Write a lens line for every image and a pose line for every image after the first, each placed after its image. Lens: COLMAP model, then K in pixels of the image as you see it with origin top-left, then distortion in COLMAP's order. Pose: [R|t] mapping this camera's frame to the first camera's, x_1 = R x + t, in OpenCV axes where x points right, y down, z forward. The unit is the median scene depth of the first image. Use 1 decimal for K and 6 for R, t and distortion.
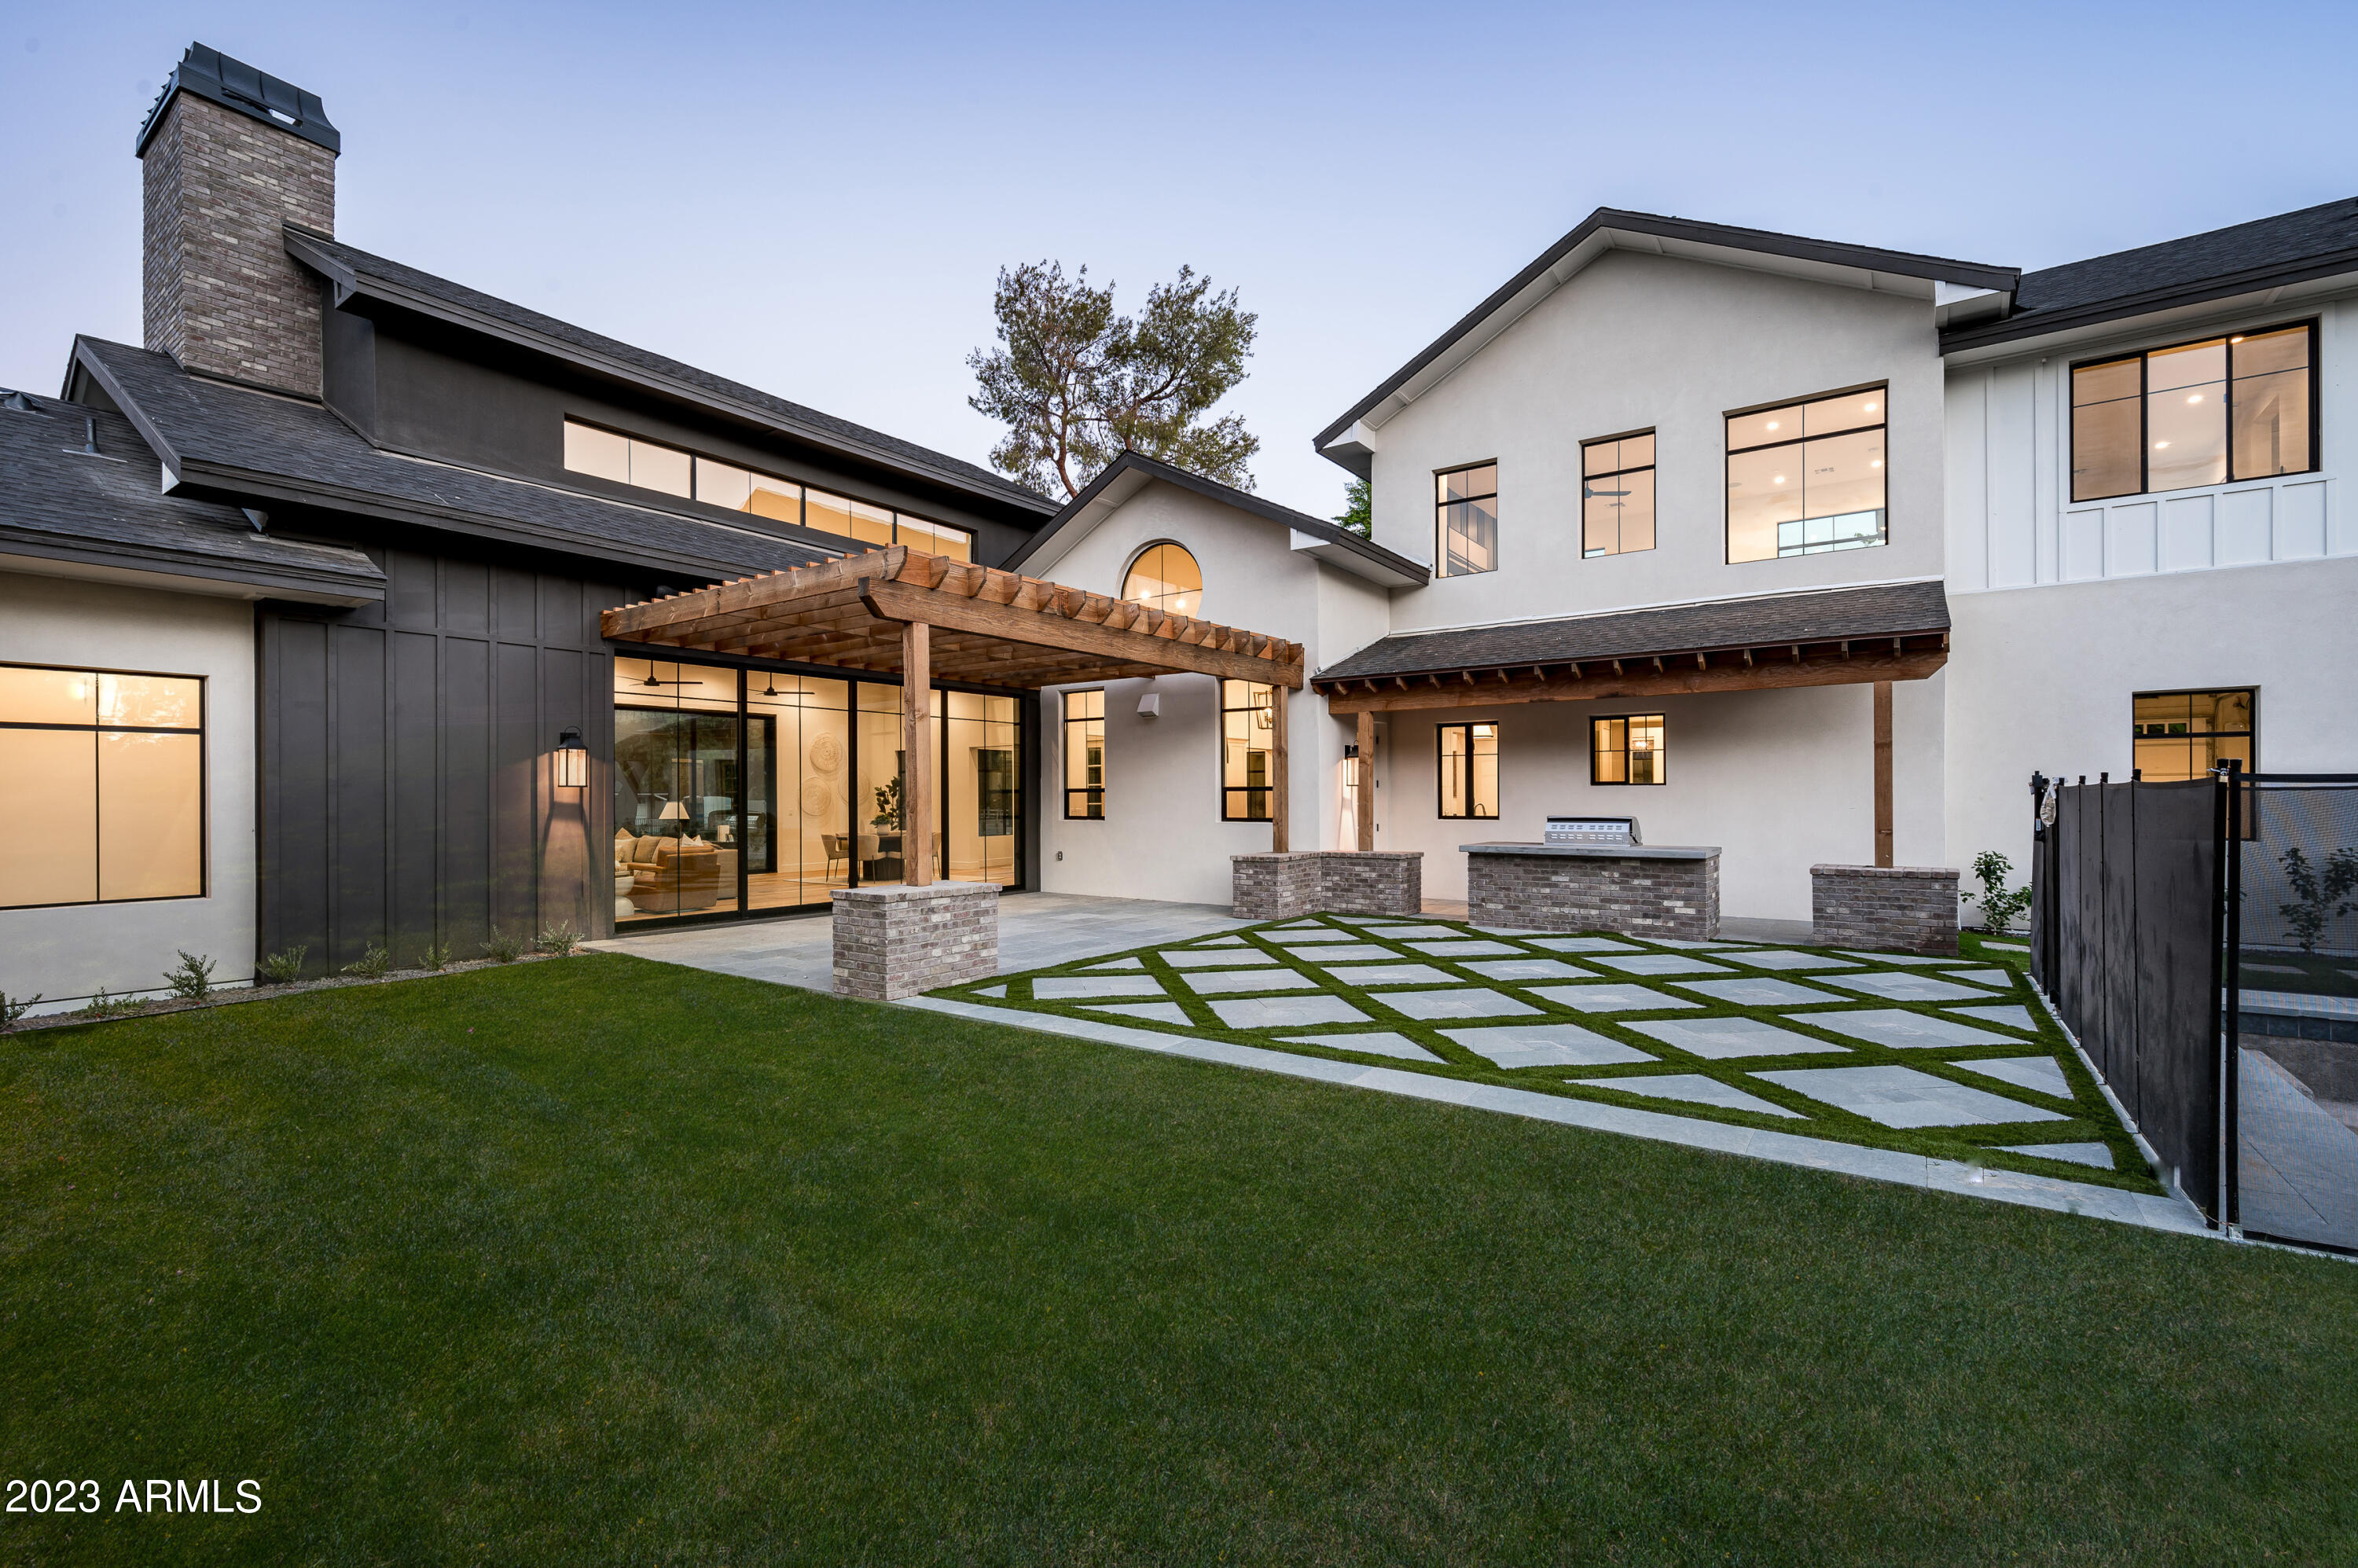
lens RADIAL K [[1022.9, 0, 1222.3], [0, 1022.9, 797.0], [0, 0, 1]] dist [-0.000294, 0.000107]
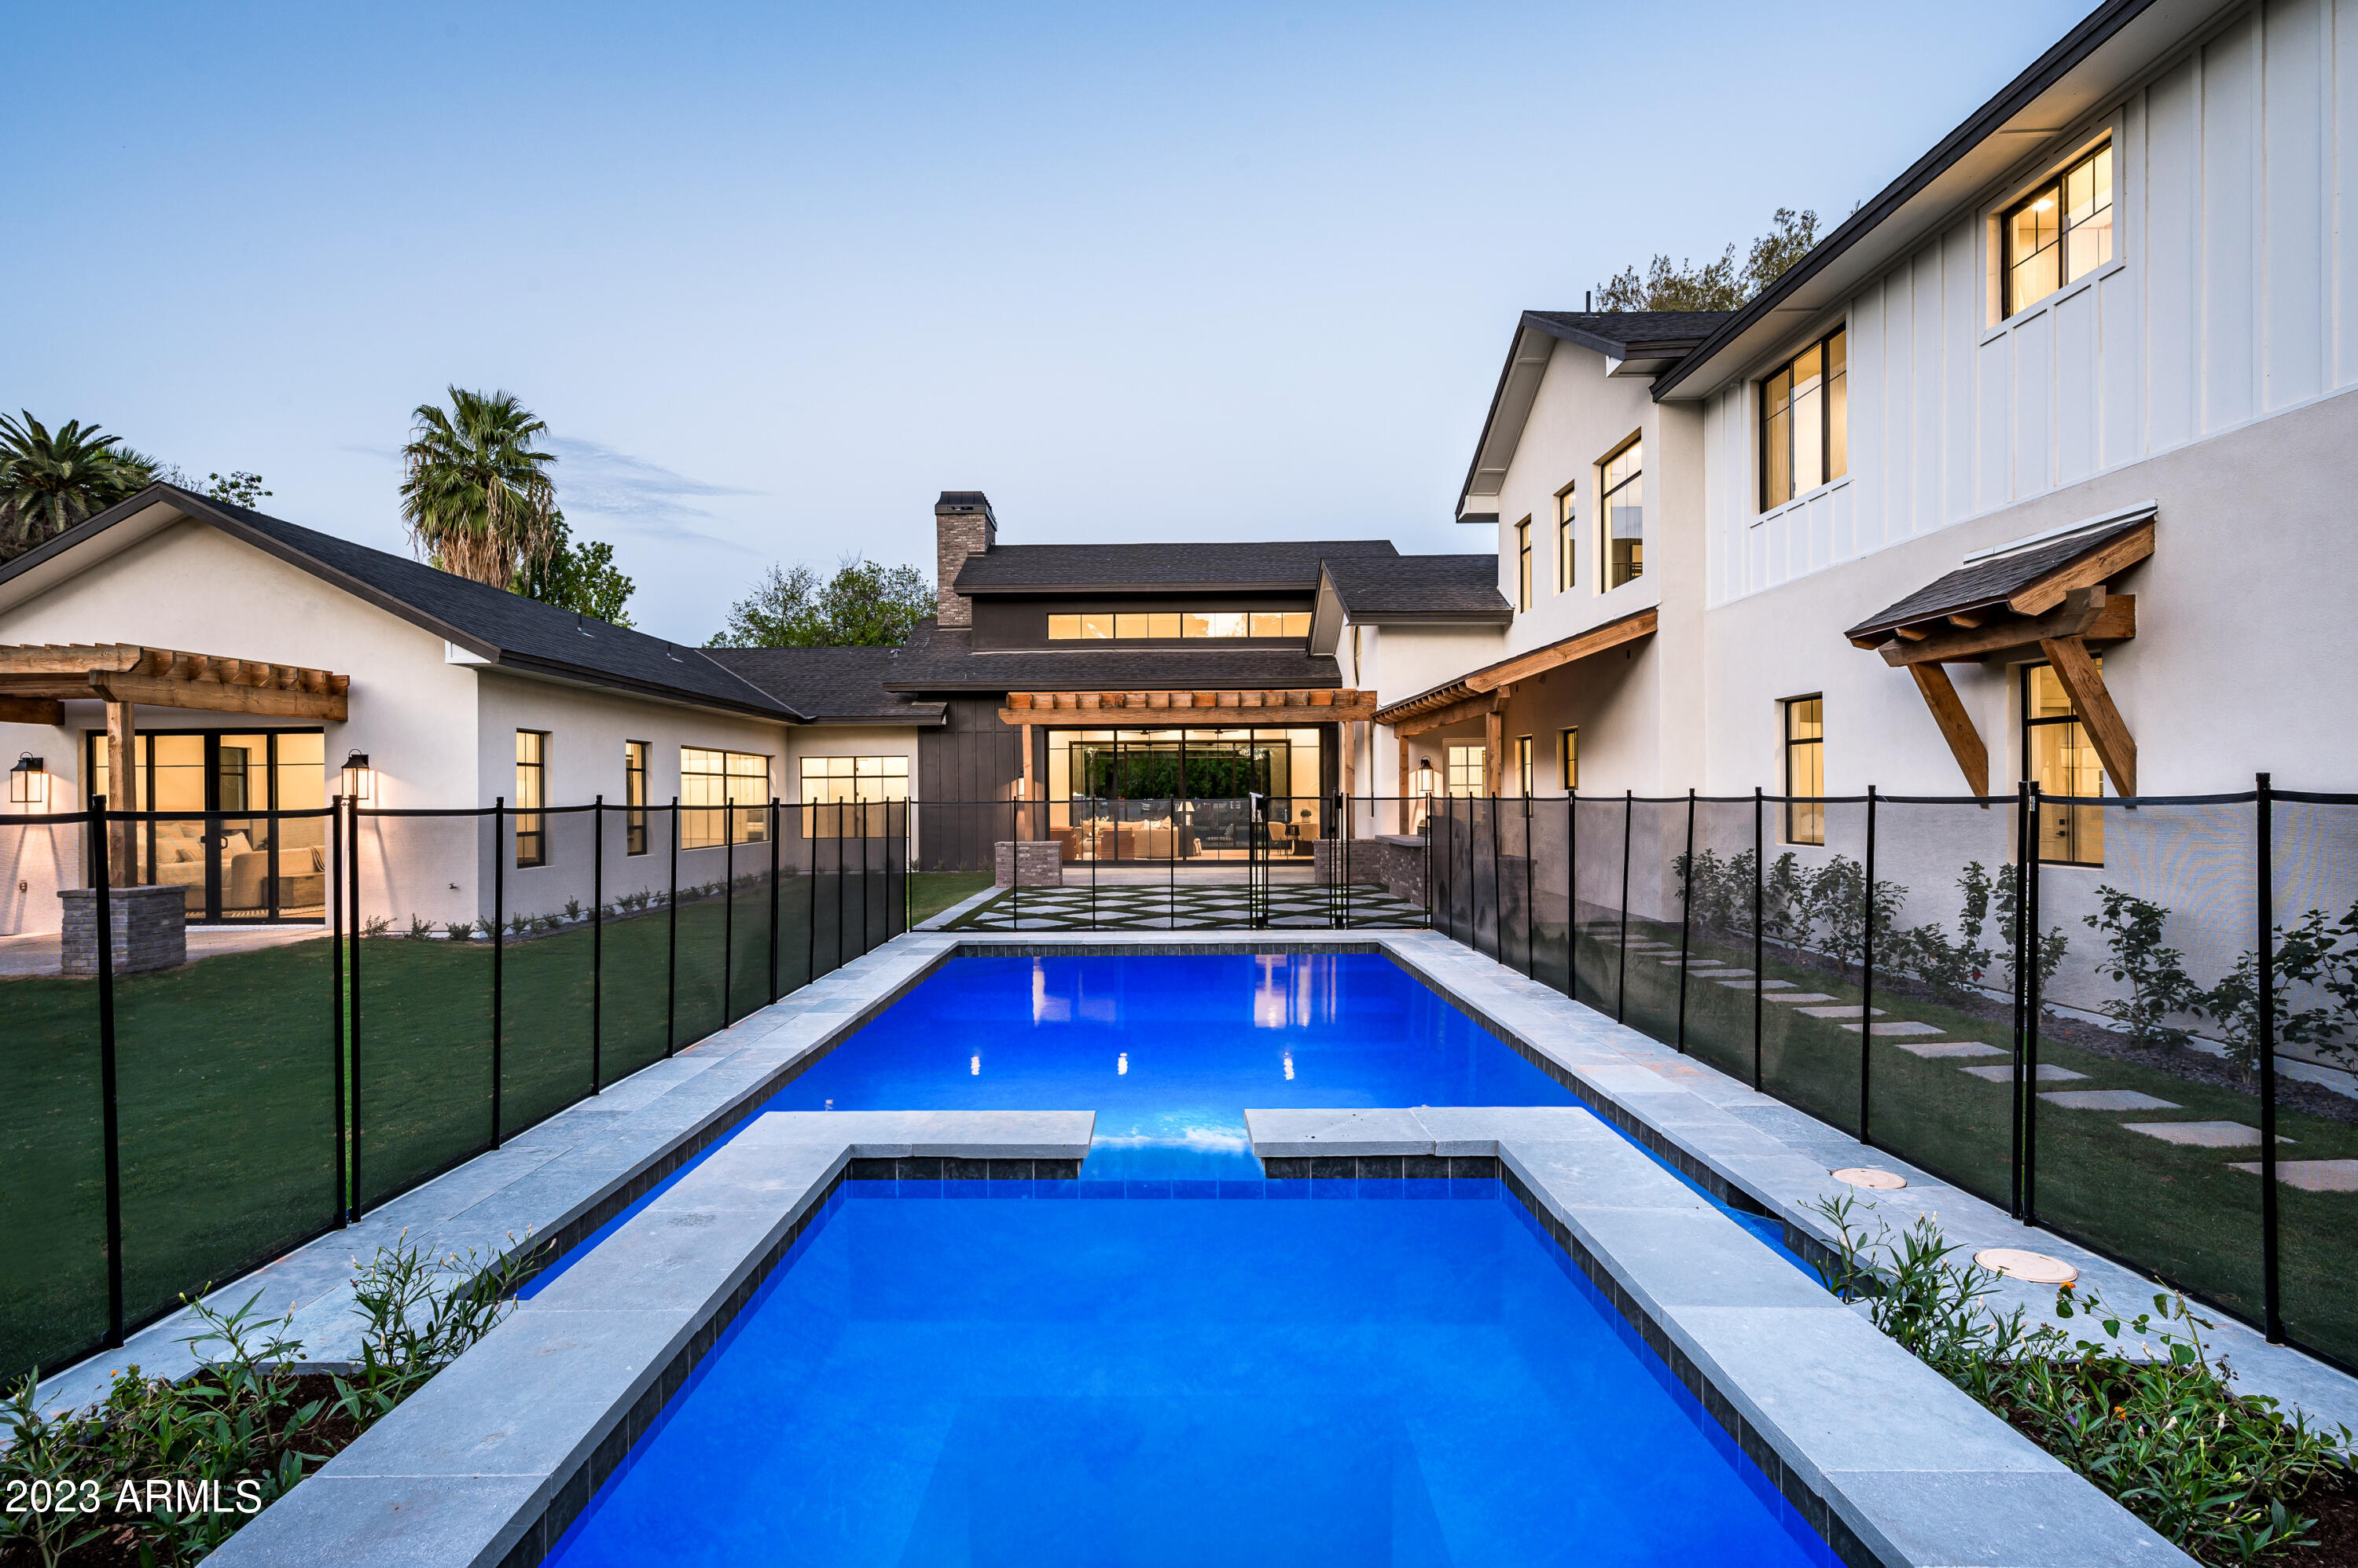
lens RADIAL K [[1182.5, 0, 1147.9], [0, 1182.5, 790.6], [0, 0, 1]] dist [-0.000015, 0.000057]
pose [[0.564644, -0.004954, -0.825320, 1.190758], [0.008004, 0.999968, -0.000526, -0.012029], [0.825296, -0.006309, 0.564665, -0.149686]]
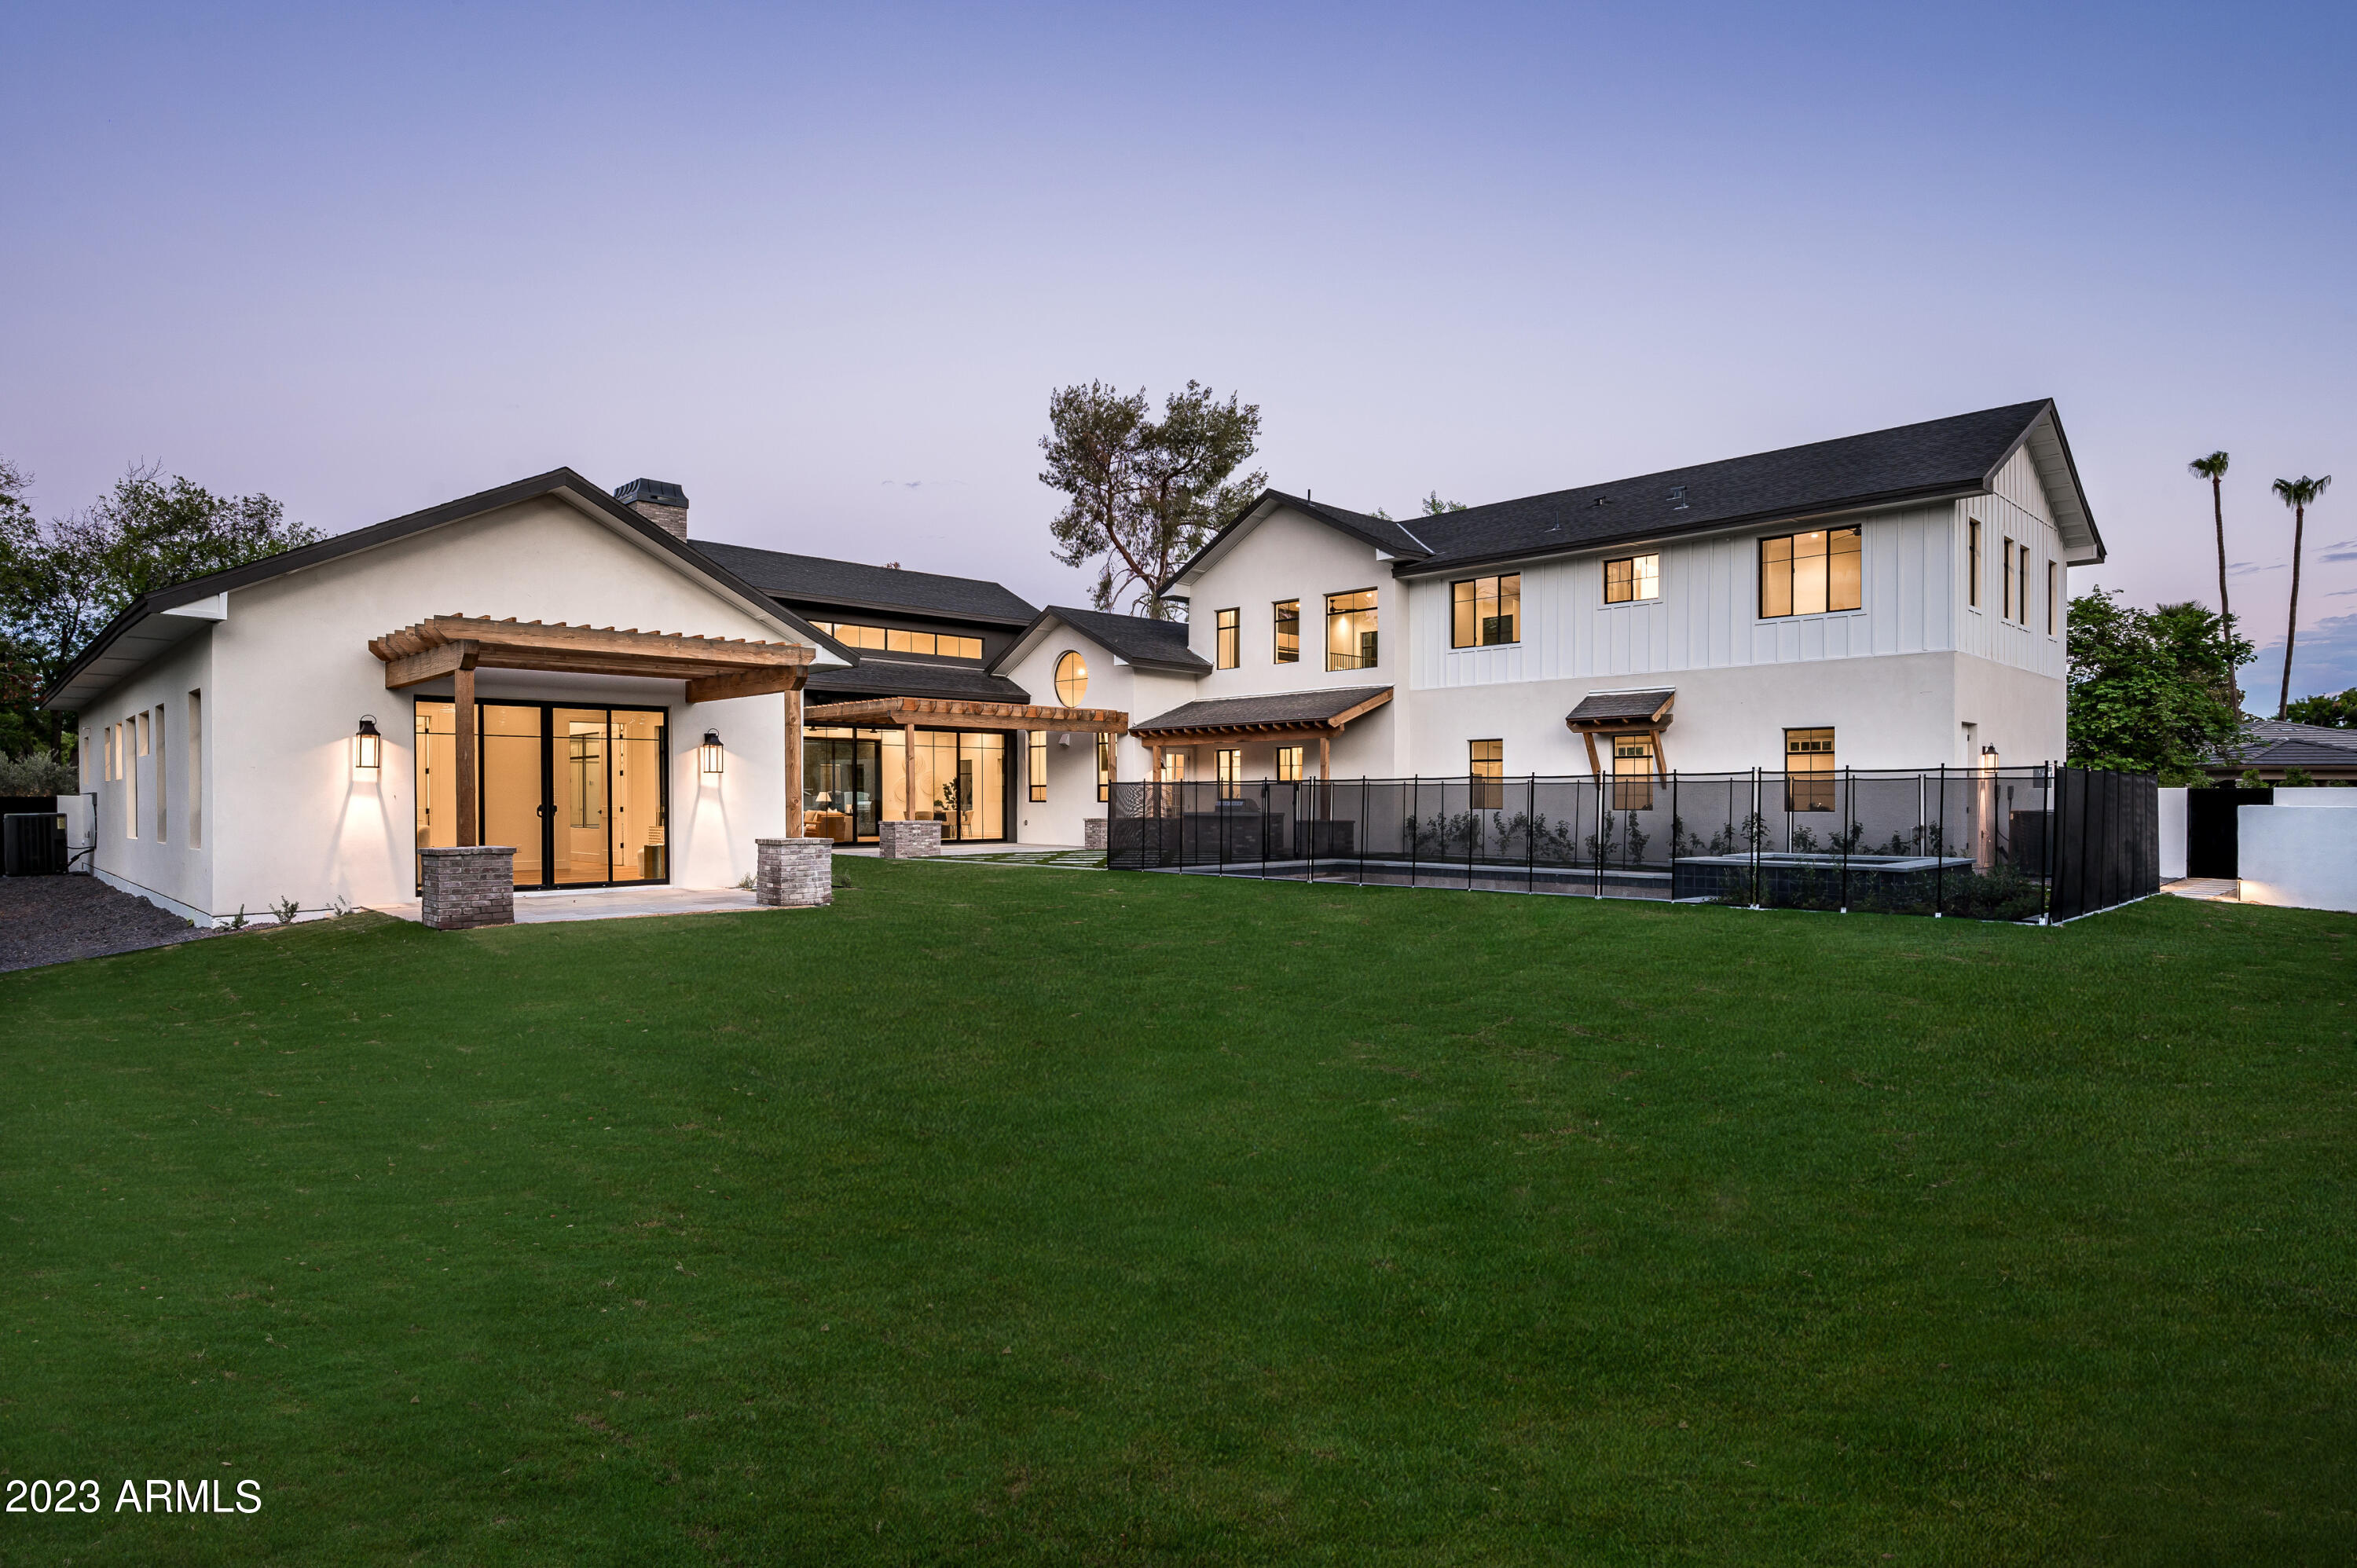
lens RADIAL K [[1252.8, 0, 1269.3], [0, 1252.8, 809.0], [0, 0, 1]] dist [0.000816, -0.000054]
pose [[0.989586, 0.004530, -0.143869, 0.674438], [-0.002978, 0.999935, 0.011003, 0.009861], [0.143909, -0.010460, 0.989536, -1.292606]]
